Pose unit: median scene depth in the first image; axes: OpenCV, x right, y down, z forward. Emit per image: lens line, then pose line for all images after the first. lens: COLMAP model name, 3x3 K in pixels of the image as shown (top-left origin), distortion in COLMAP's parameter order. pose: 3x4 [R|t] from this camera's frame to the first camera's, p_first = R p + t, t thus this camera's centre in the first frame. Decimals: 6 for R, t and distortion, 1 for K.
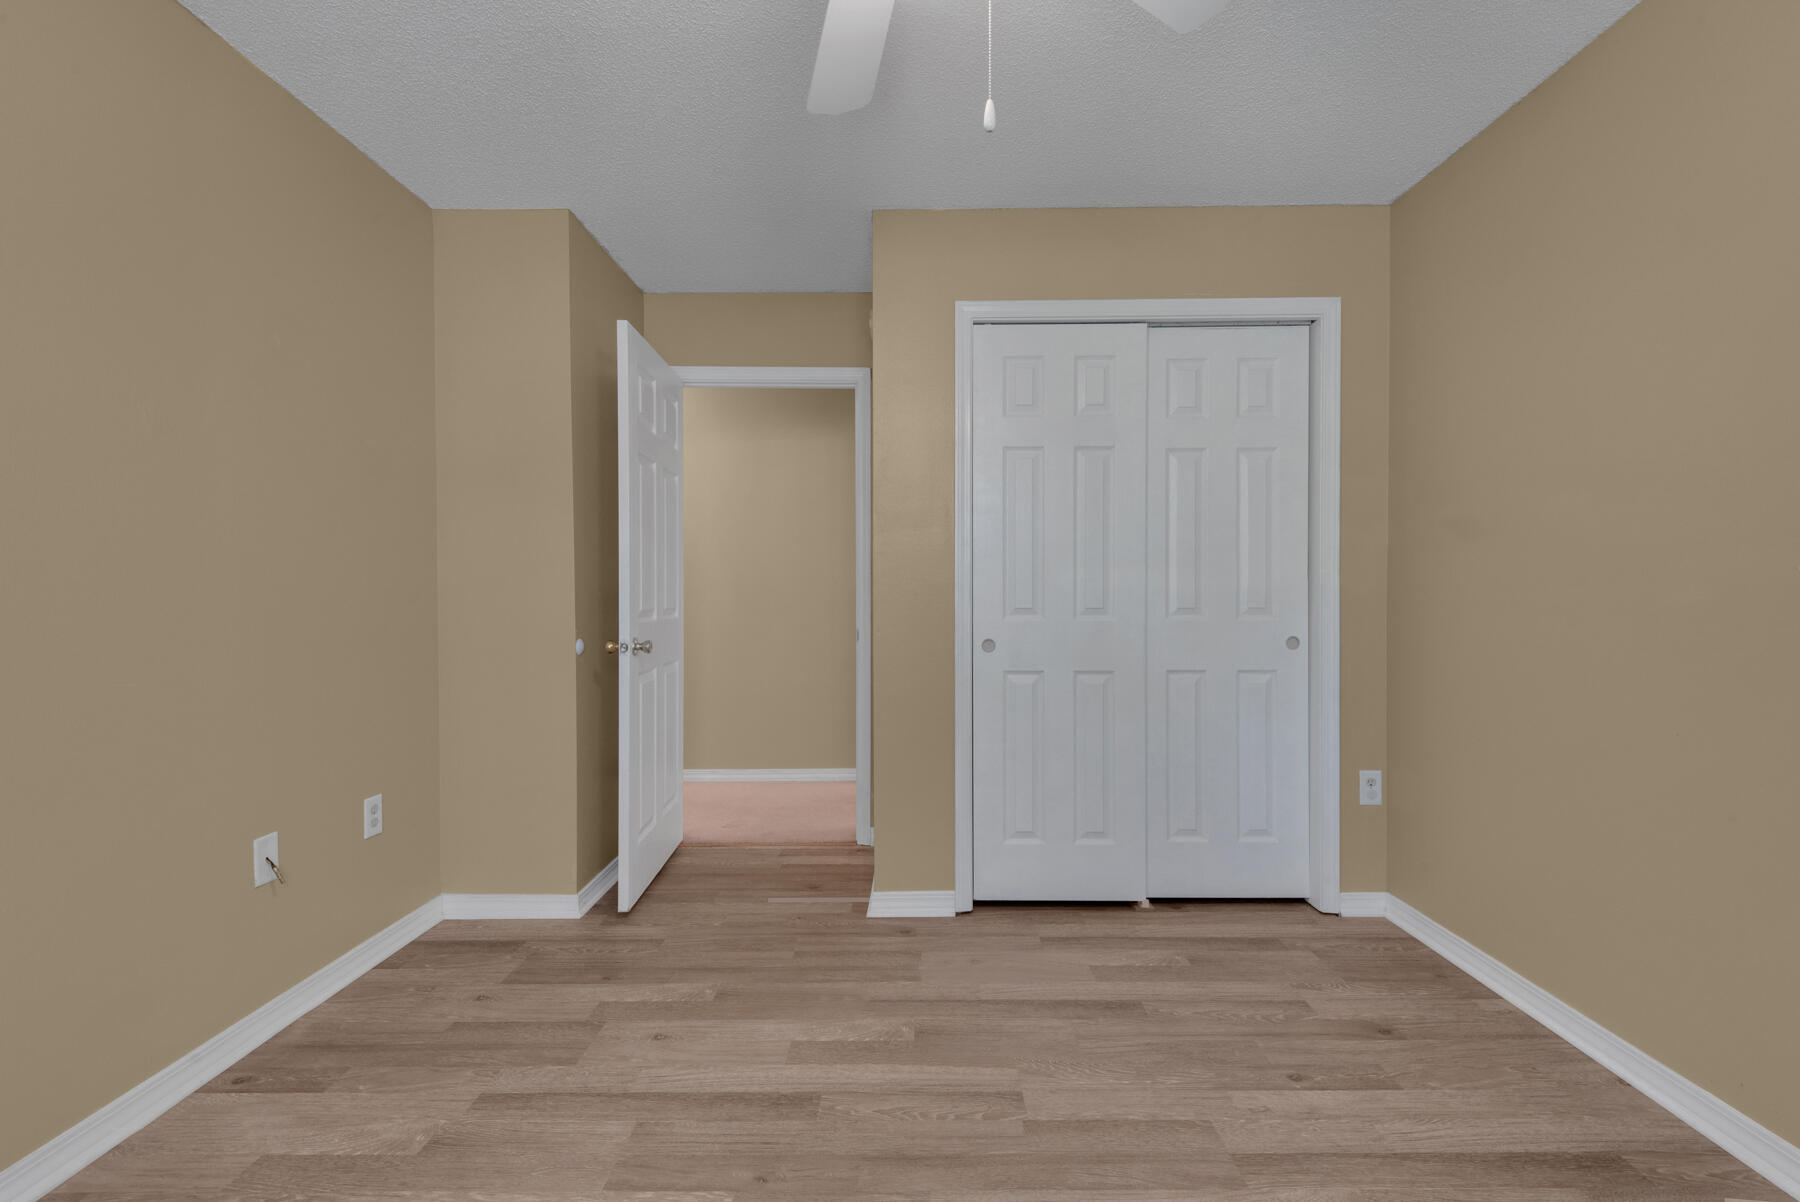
lens RADIAL K [[813.1, 0, 905.2], [0, 813.1, 597.5], [0, 0, 1]] dist [0.012028, -0.008099]
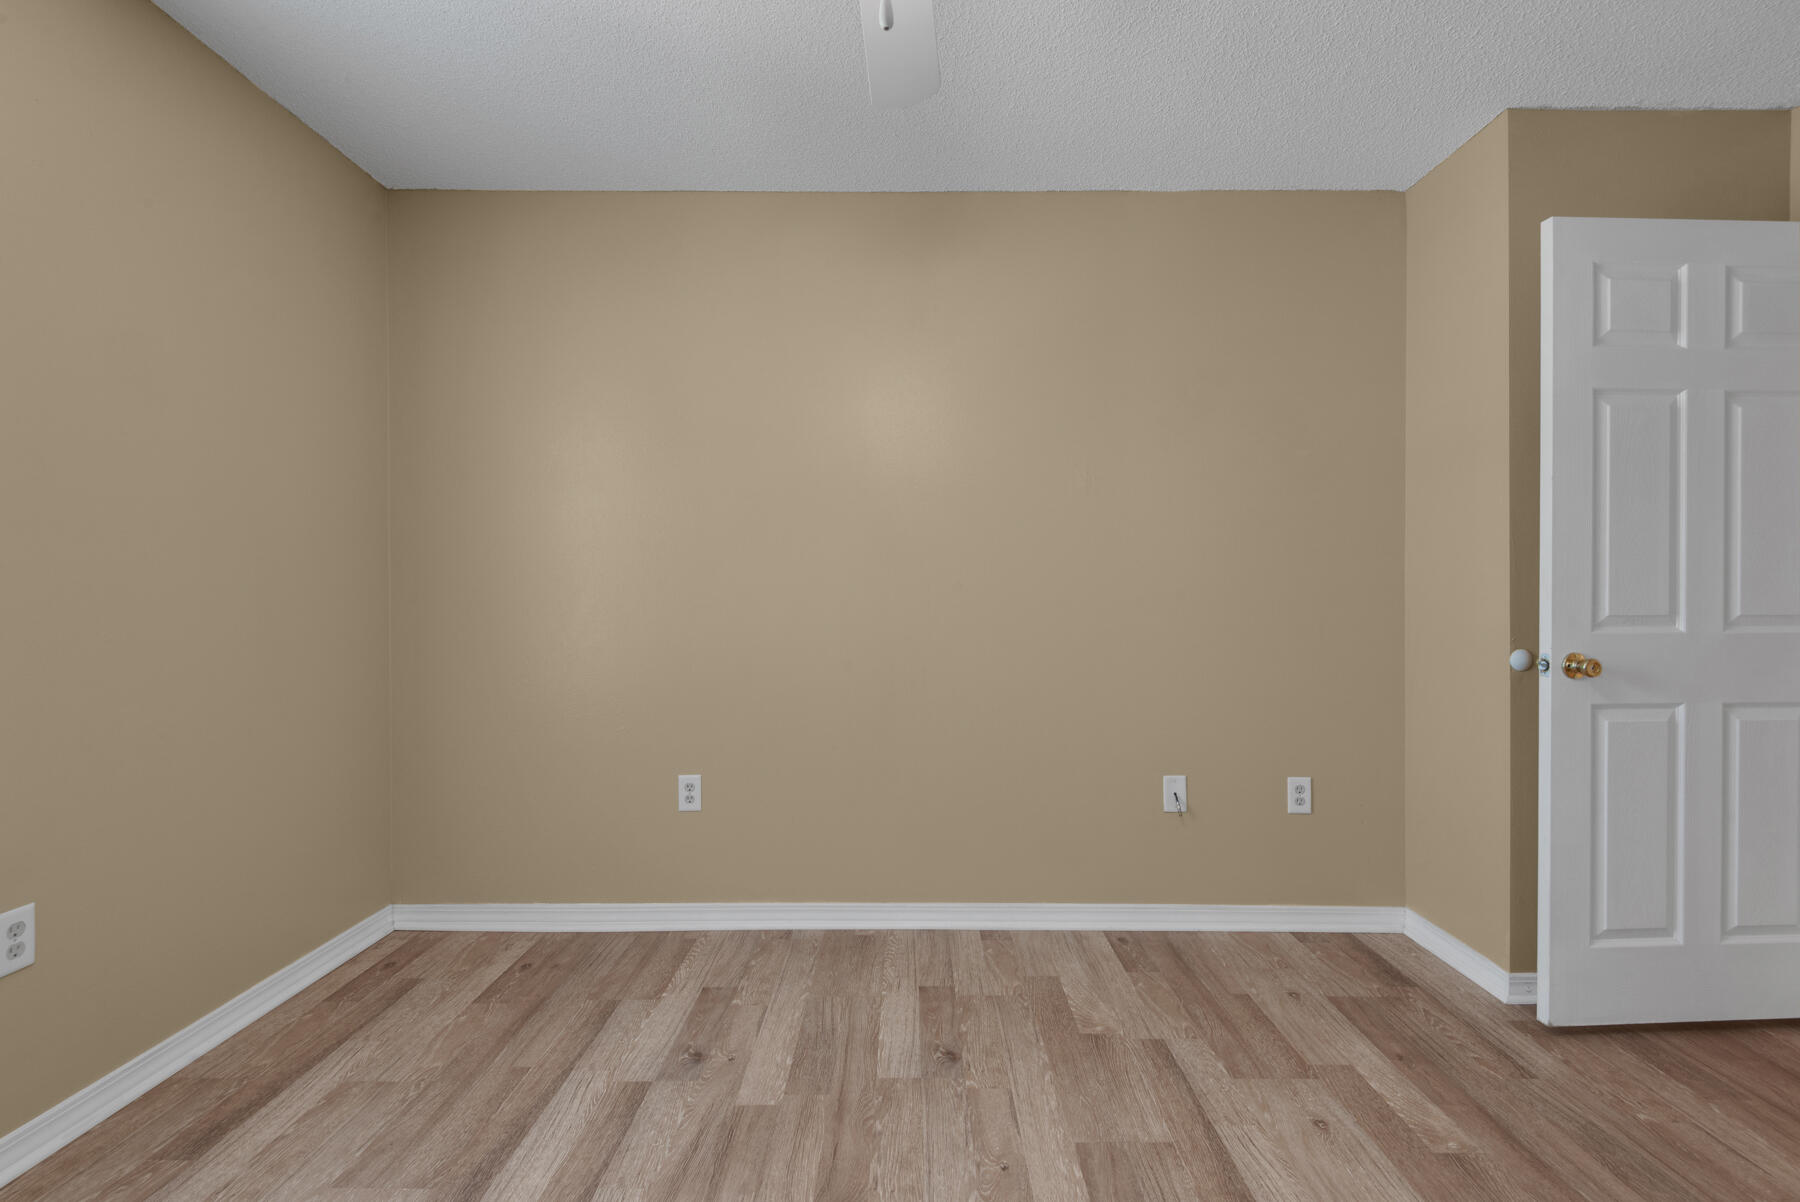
lens RADIAL K [[813.1, 0, 914.2], [0, 813.1, 596.0], [0, 0, 1]] dist [0.012028, -0.008099]
pose [[0.008058, 0.005195, -0.999954, 0.495856], [-0.006349, 0.999967, 0.005144, -0.000521], [0.999947, 0.006307, 0.008091, 0.545849]]
